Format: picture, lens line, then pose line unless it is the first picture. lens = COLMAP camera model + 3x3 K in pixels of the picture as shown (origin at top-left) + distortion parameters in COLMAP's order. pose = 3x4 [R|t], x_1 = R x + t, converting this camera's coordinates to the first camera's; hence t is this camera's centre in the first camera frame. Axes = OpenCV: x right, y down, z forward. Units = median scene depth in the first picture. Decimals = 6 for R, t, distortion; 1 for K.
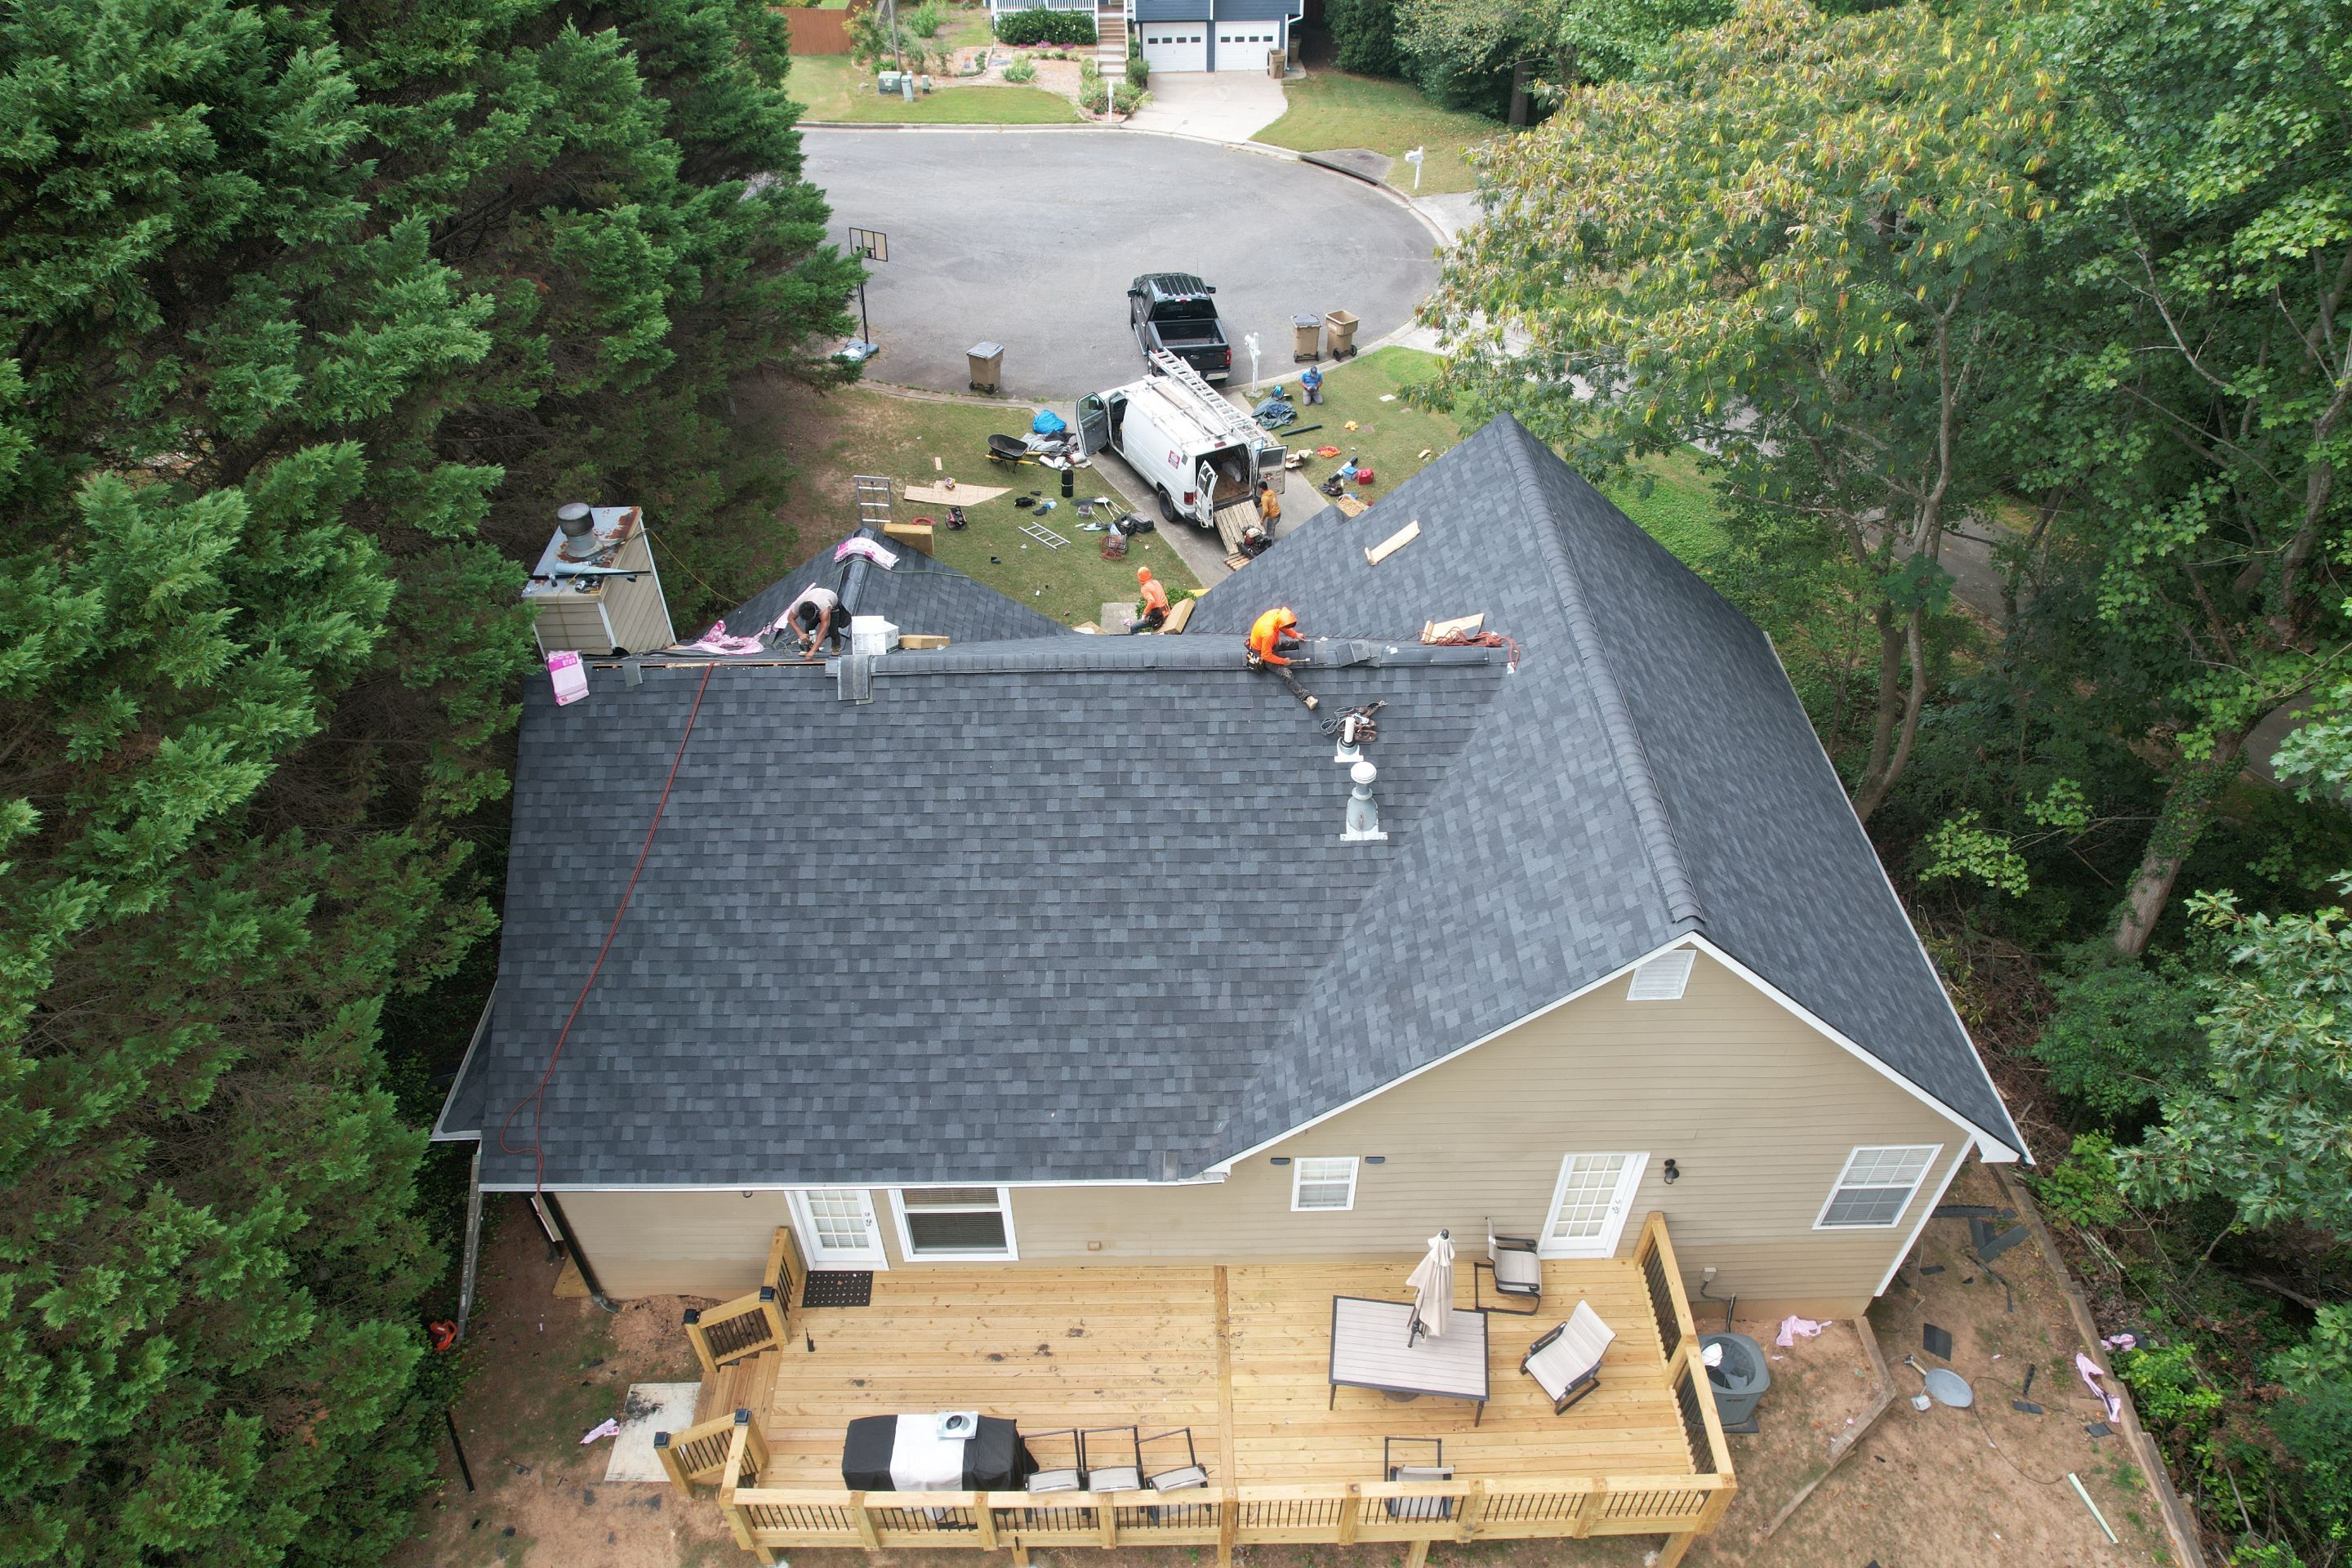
lens RADIAL K [[1510.1, 0, 1173.5], [0, 1510.1, 779.7], [0, 0, 1]] dist [-0.074853, 0.059351]
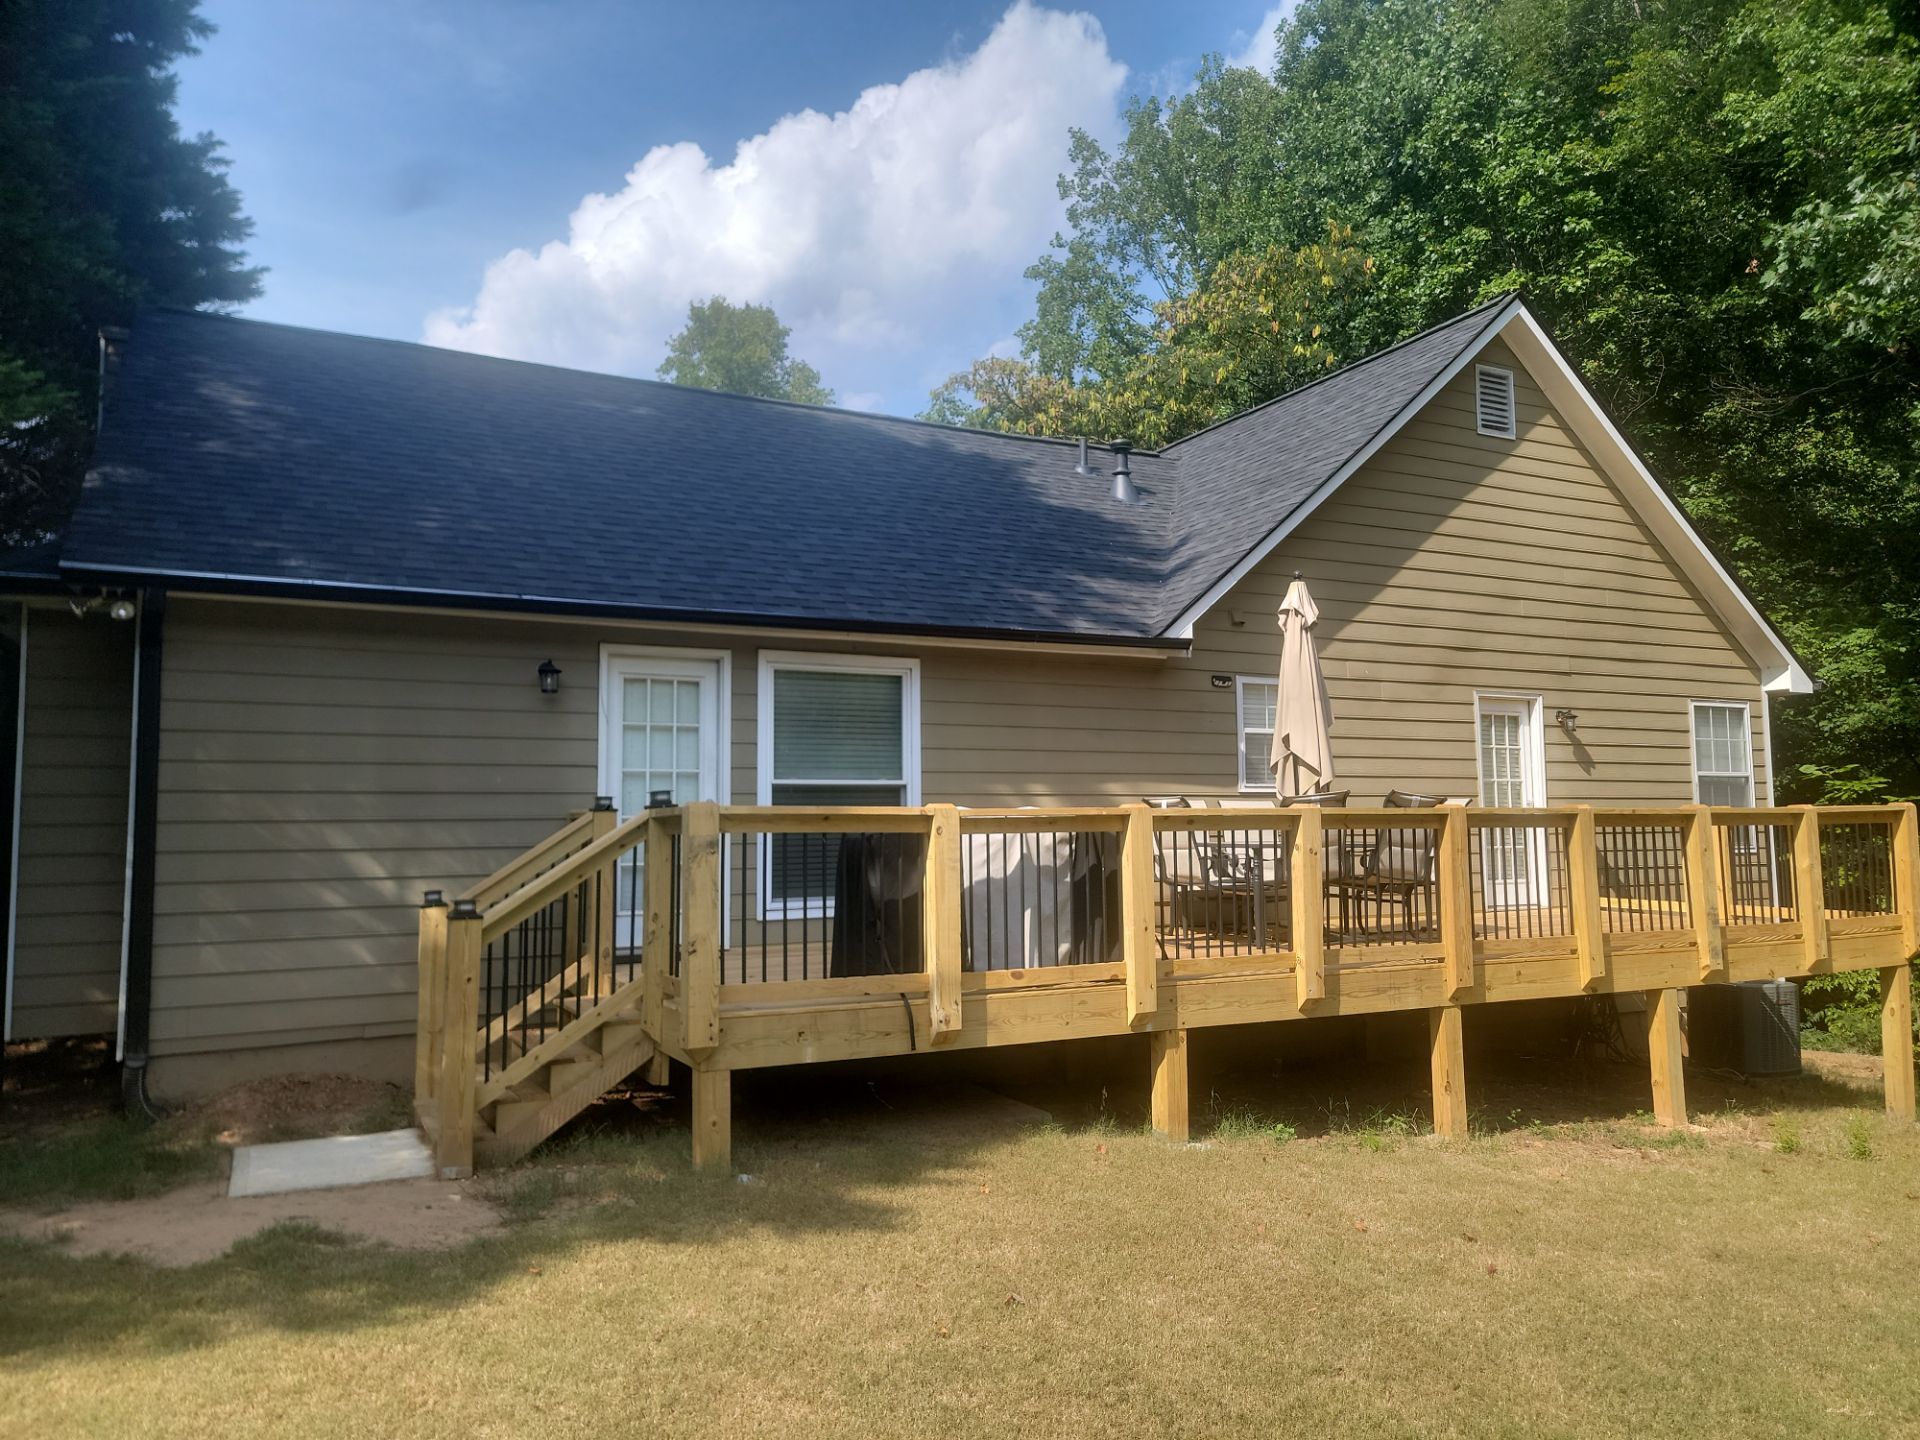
lens RADIAL K [[1323.0, 0, 955.7], [0, 1323.0, 717.7], [0, 0, 1]] dist [0.061076, -0.012849]
pose [[0.895604, 0.032523, 0.443662, -0.367396], [0.299521, 0.693300, -0.655455, 0.675981], [-0.328909, 0.719915, 0.611181, 0.600564]]
